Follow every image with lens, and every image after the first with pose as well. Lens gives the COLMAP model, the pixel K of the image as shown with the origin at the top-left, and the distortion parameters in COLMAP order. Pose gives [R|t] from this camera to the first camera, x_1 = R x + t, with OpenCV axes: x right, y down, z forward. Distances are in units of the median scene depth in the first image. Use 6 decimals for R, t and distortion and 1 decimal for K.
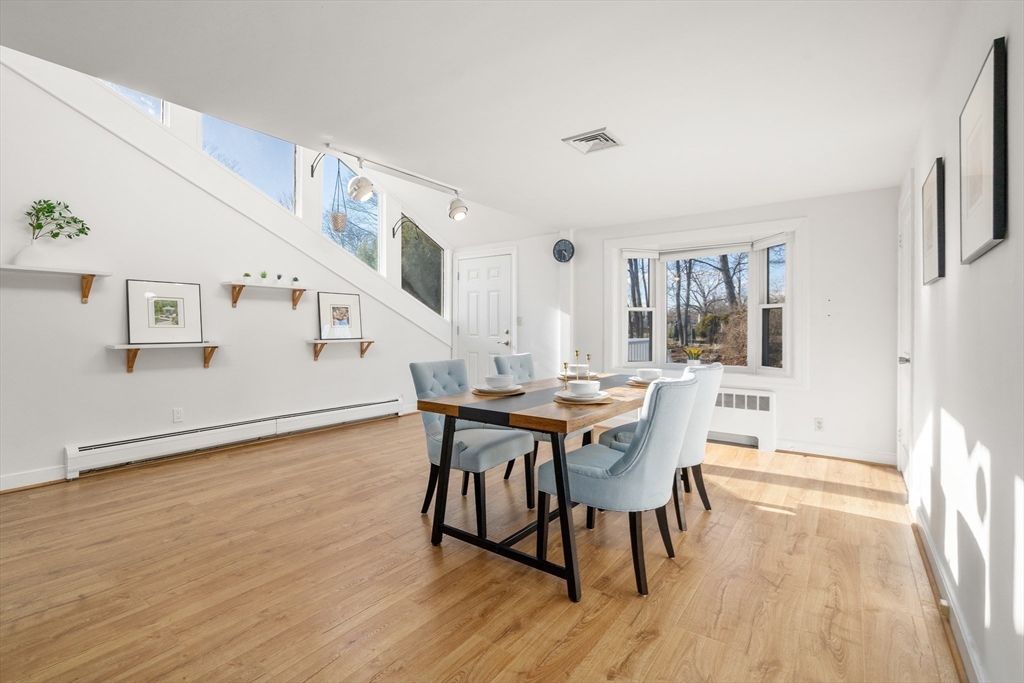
lens RADIAL K [[469.9, 0, 509.7], [0, 469.9, 333.5], [0, 0, 1]] dist [-0.004447, 0.000248]
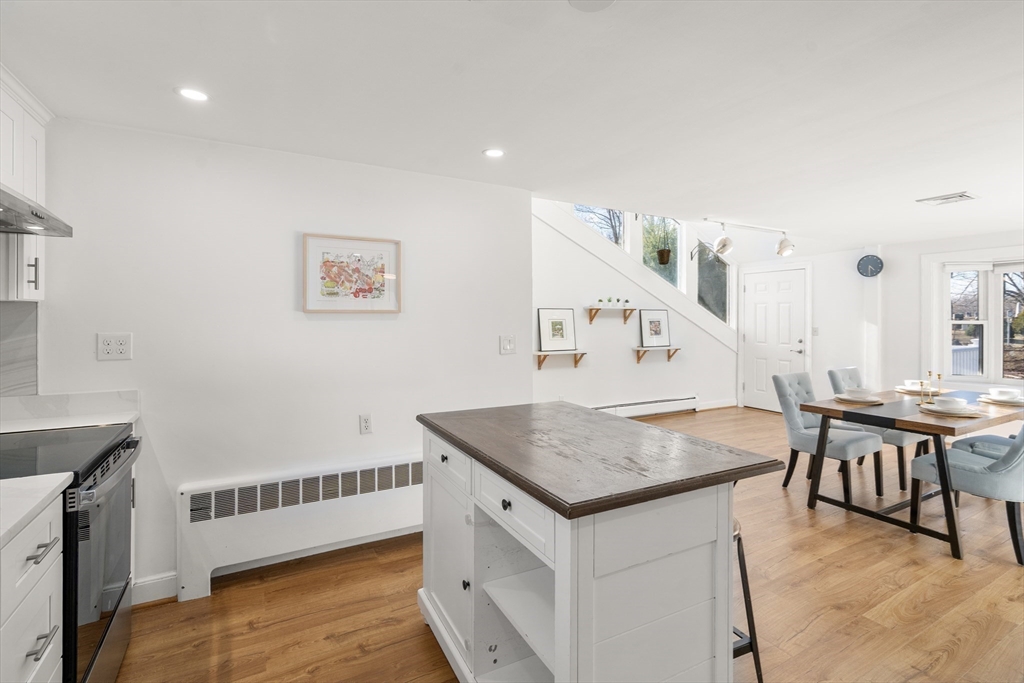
lens RADIAL K [[473.9, 0, 513.7], [0, 473.9, 323.7], [0, 0, 1]] dist [-0.001109, 0.000201]
pose [[0.908321, 0.001471, -0.418272, -0.220082], [-0.003753, 0.999982, -0.004634, -0.052730], [0.418258, 0.005778, 0.908310, -0.386013]]
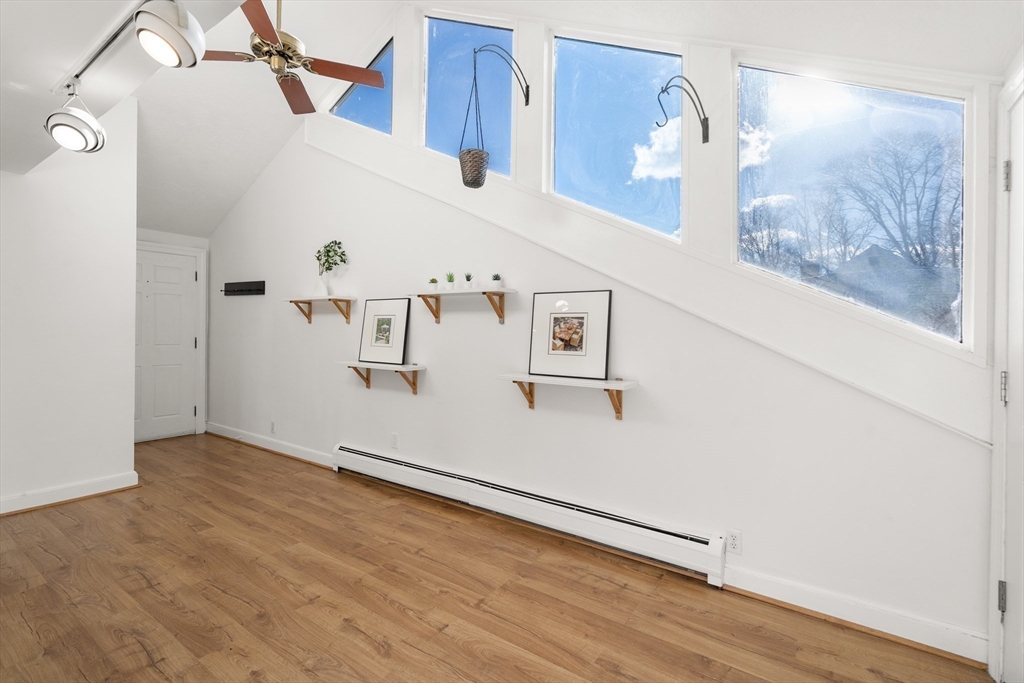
lens RADIAL K [[473.0, 0, 512.7], [0, 473.0, 331.0], [0, 0, 1]] dist [0.011577, -0.000105]
pose [[0.018375, -0.009515, -0.999786, 0.226653], [-0.035452, 0.999320, -0.010162, -0.041220], [0.999202, 0.035631, 0.018025, 1.172398]]
